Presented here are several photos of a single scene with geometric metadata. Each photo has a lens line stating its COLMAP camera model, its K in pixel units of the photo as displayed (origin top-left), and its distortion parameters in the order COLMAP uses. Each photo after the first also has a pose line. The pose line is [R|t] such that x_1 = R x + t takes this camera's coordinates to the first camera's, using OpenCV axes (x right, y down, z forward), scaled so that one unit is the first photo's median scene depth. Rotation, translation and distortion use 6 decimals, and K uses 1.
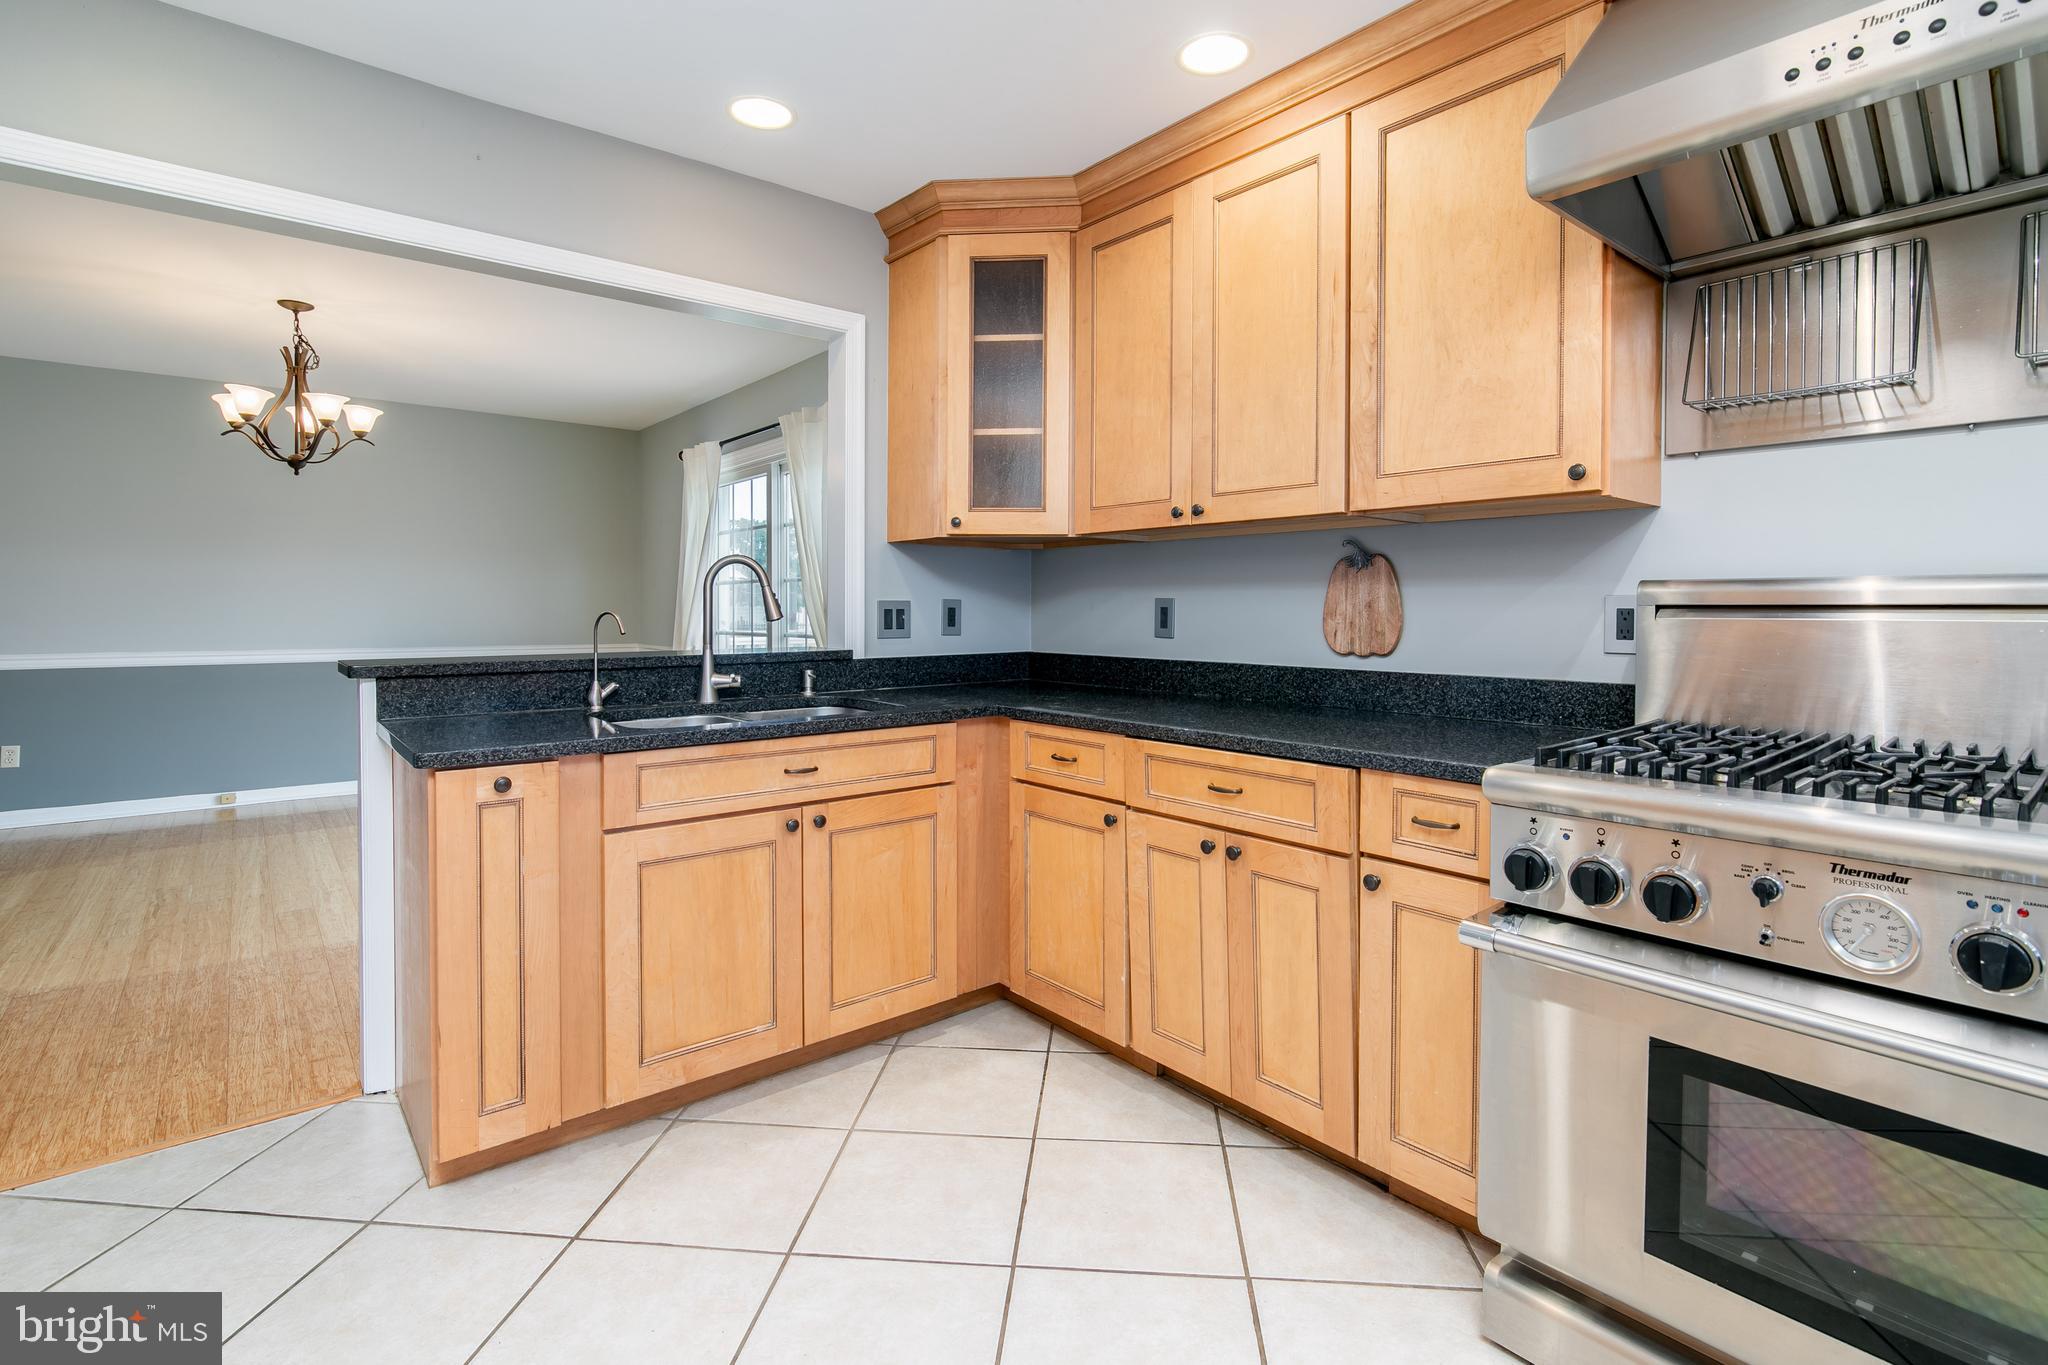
lens RADIAL K [[970.0, 0, 1027.4], [0, 970.0, 610.5], [0, 0, 1]] dist [-0.009411, 0.001258]
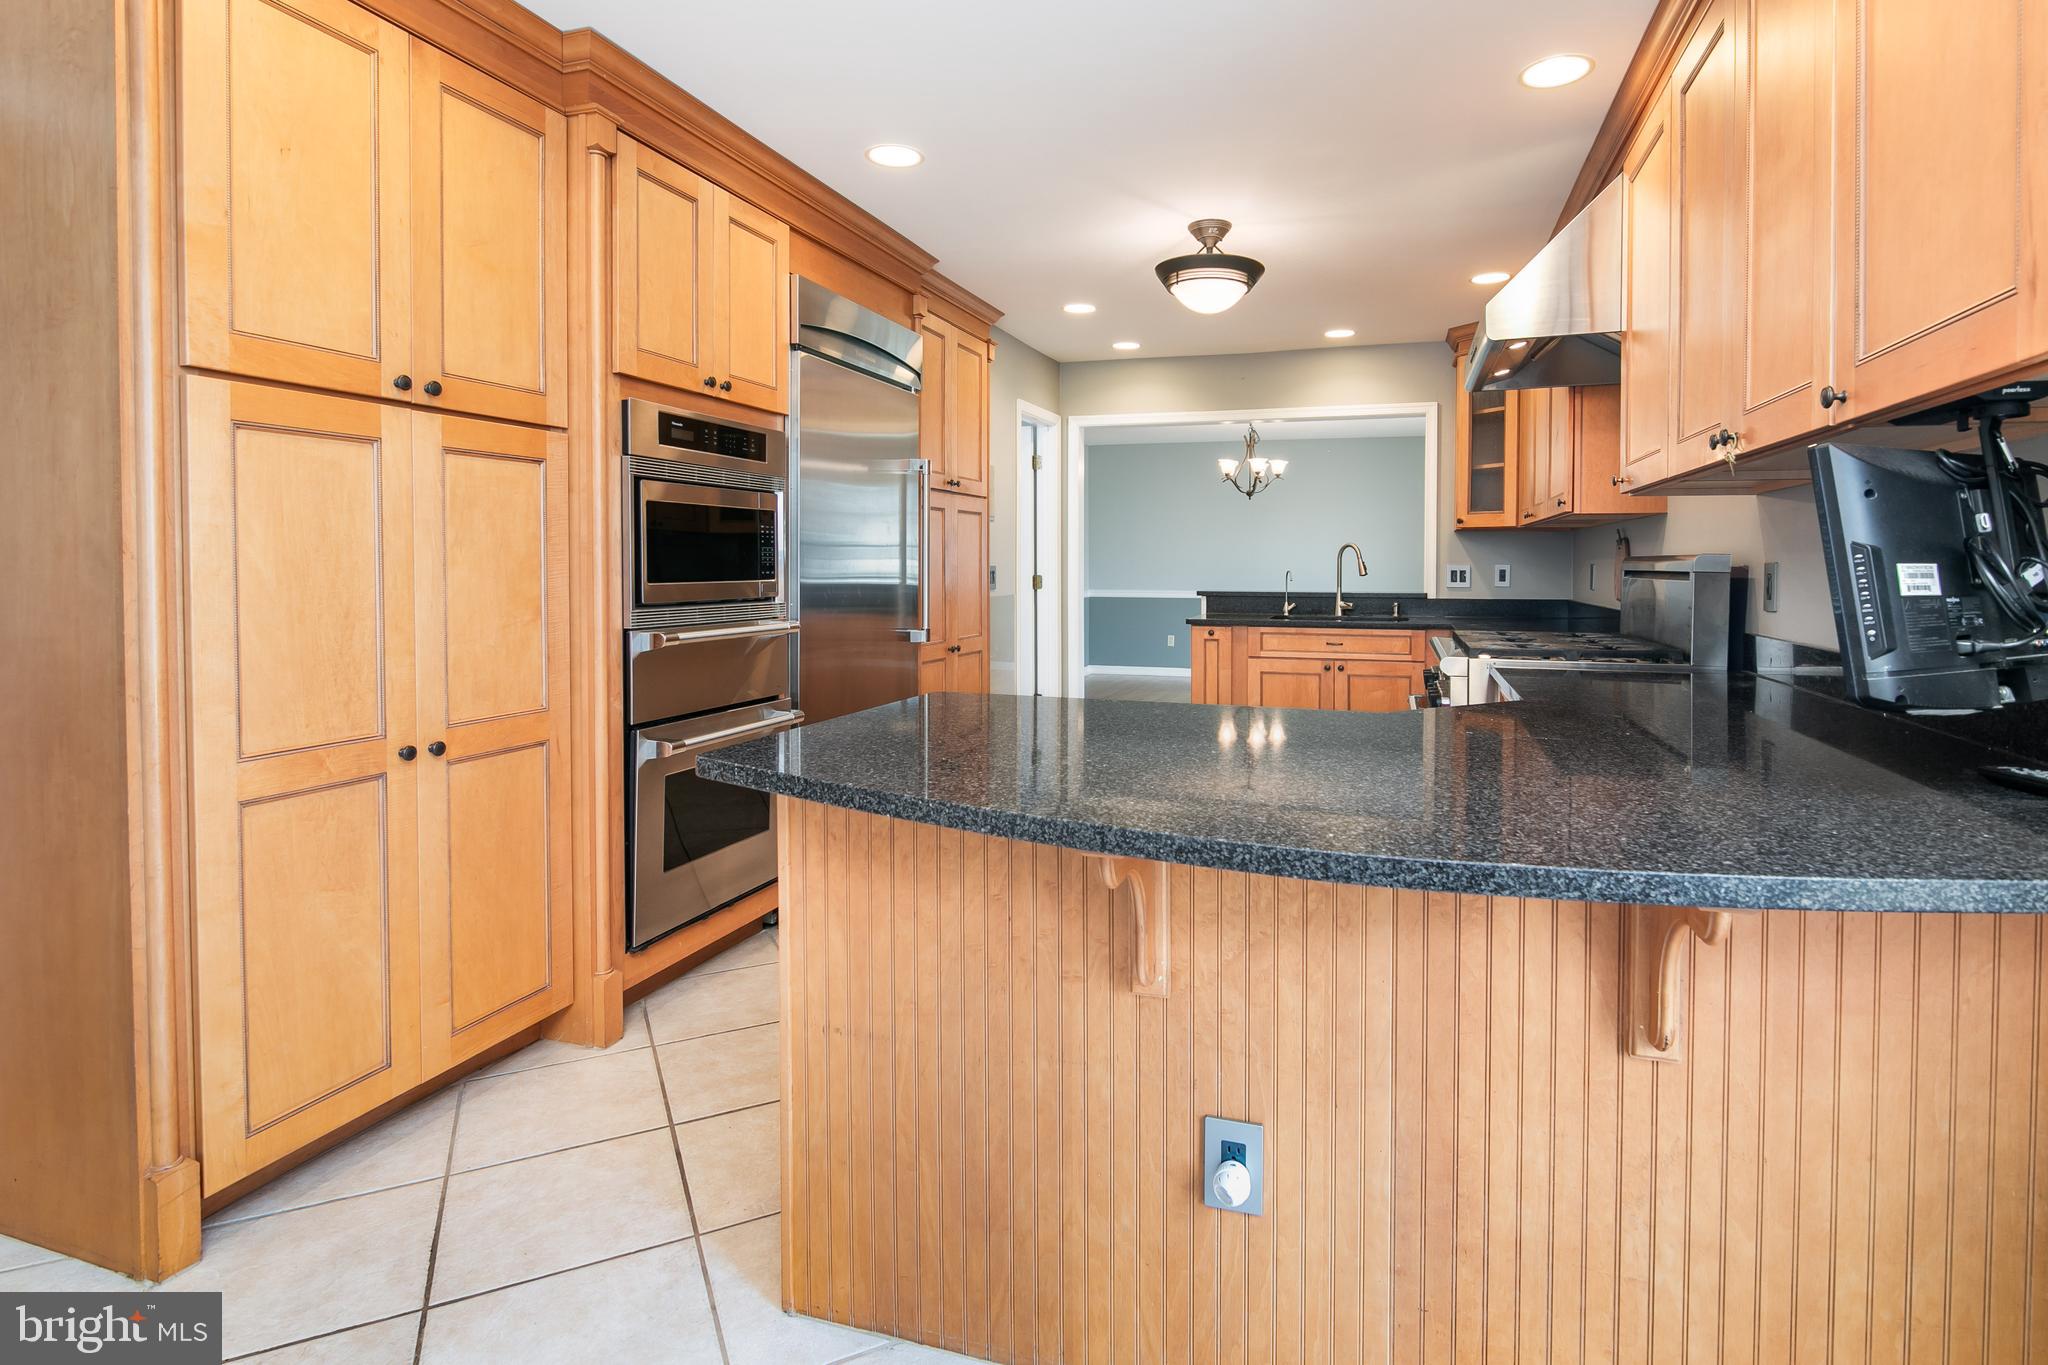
lens RADIAL K [[1012.1, 0, 1081.7], [0, 1012.1, 595.5], [0, 0, 1]] dist [-0.018368, 0.000001]
pose [[0.554413, 0.023722, -0.831904, 1.274729], [-0.002440, 0.999636, 0.026879, -0.003800], [0.832238, -0.012872, 0.554269, -0.699114]]
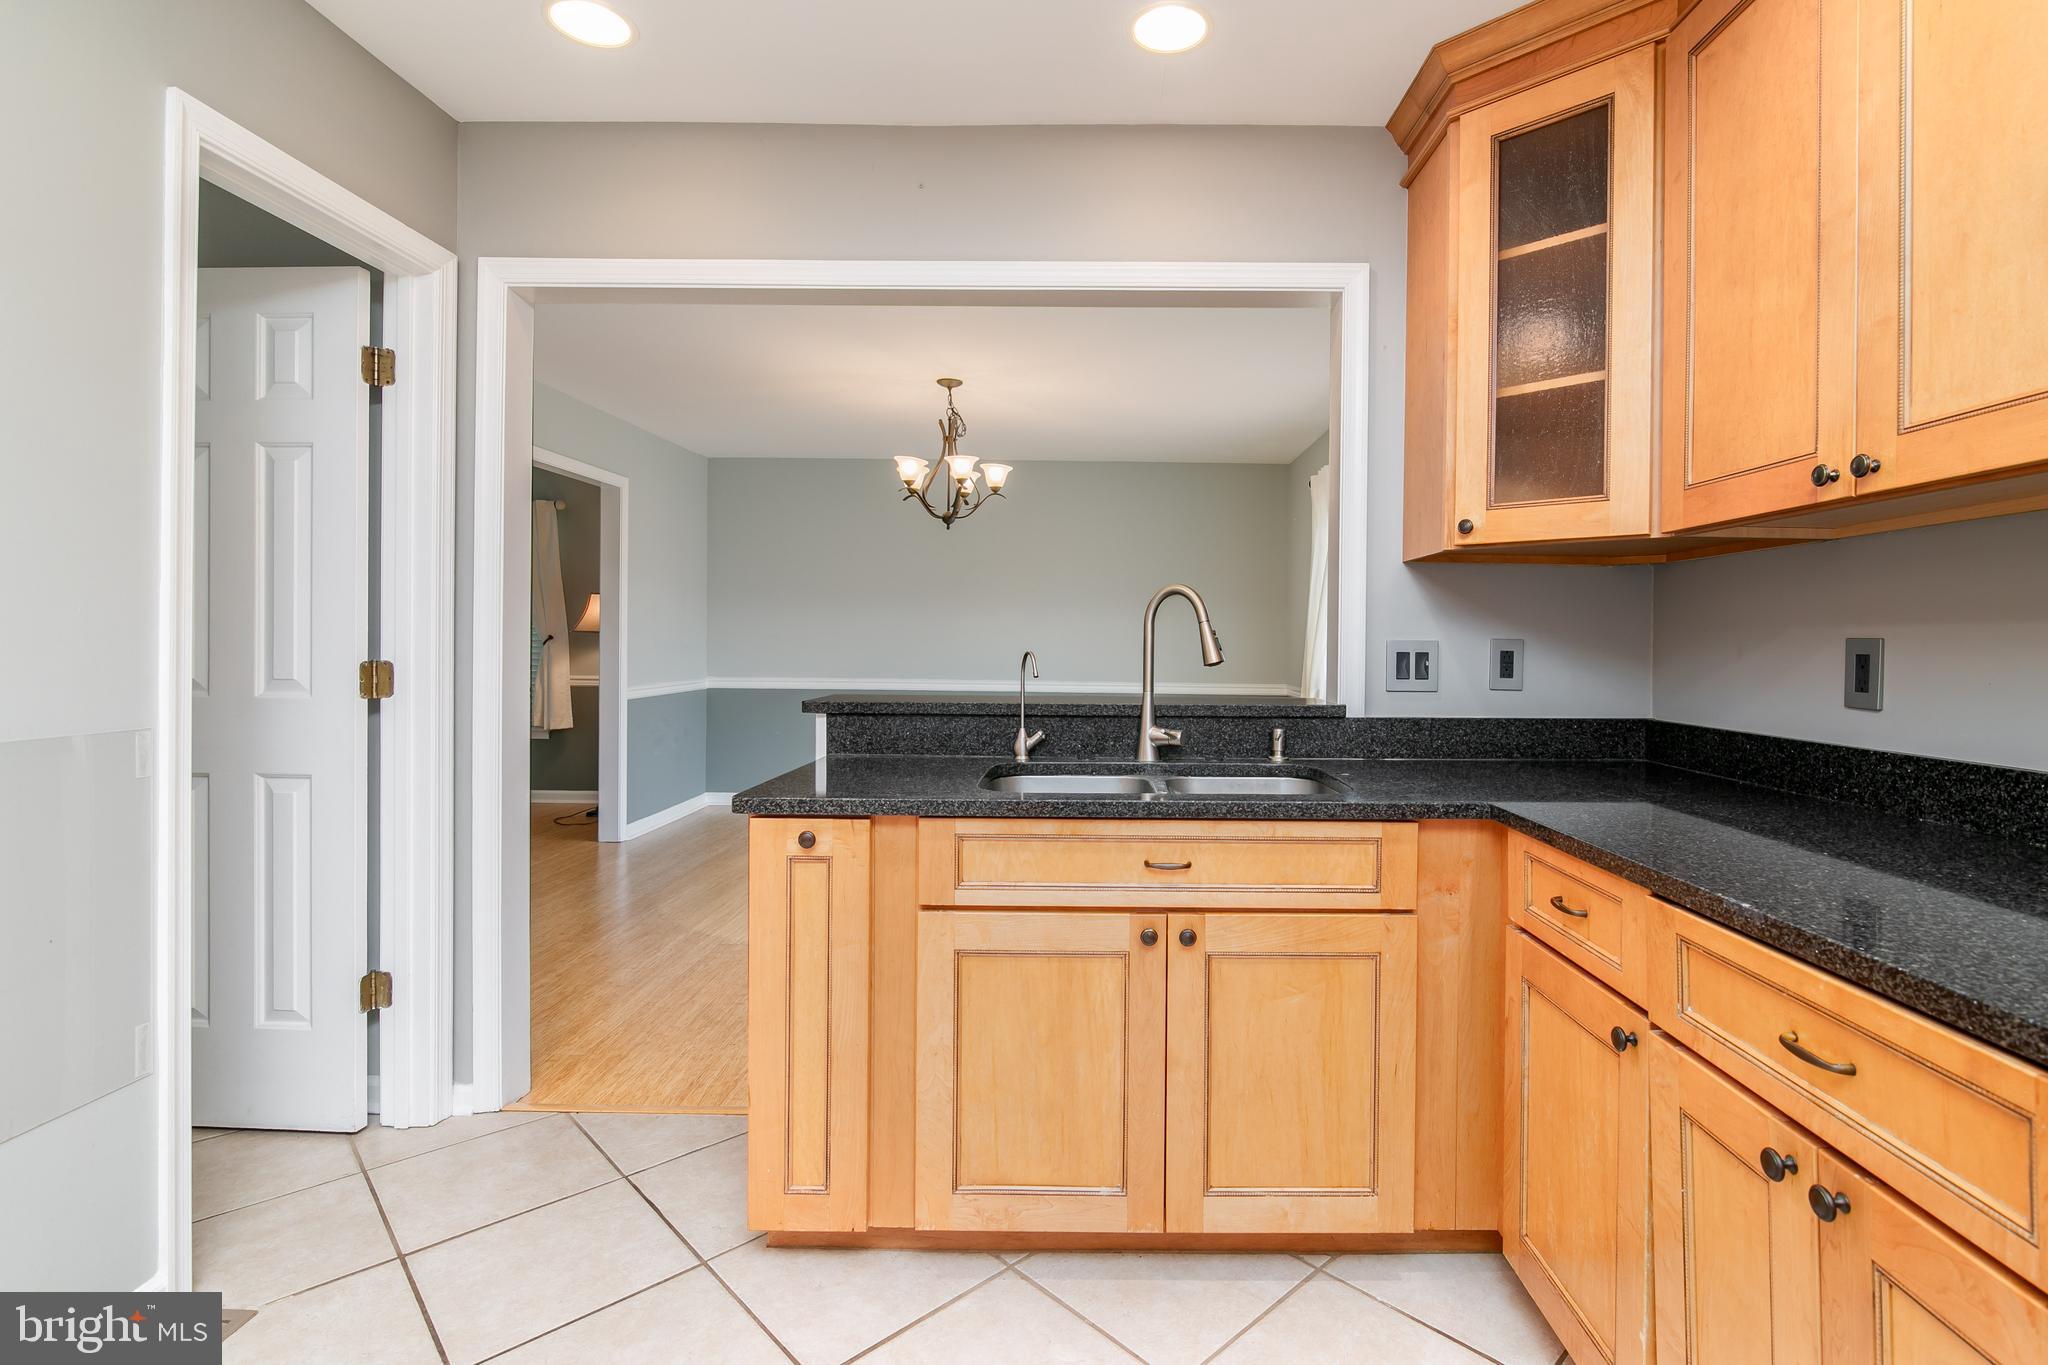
lens RADIAL K [[970.0, 0, 1086.2], [0, 970.0, 643.8], [0, 0, 1]] dist [-0.009411, 0.001258]
pose [[0.770933, 0.006534, -0.636882, 0.186717], [-0.010324, 0.999944, -0.002239, -0.004591], [0.636832, 0.008301, 0.770958, 0.355797]]
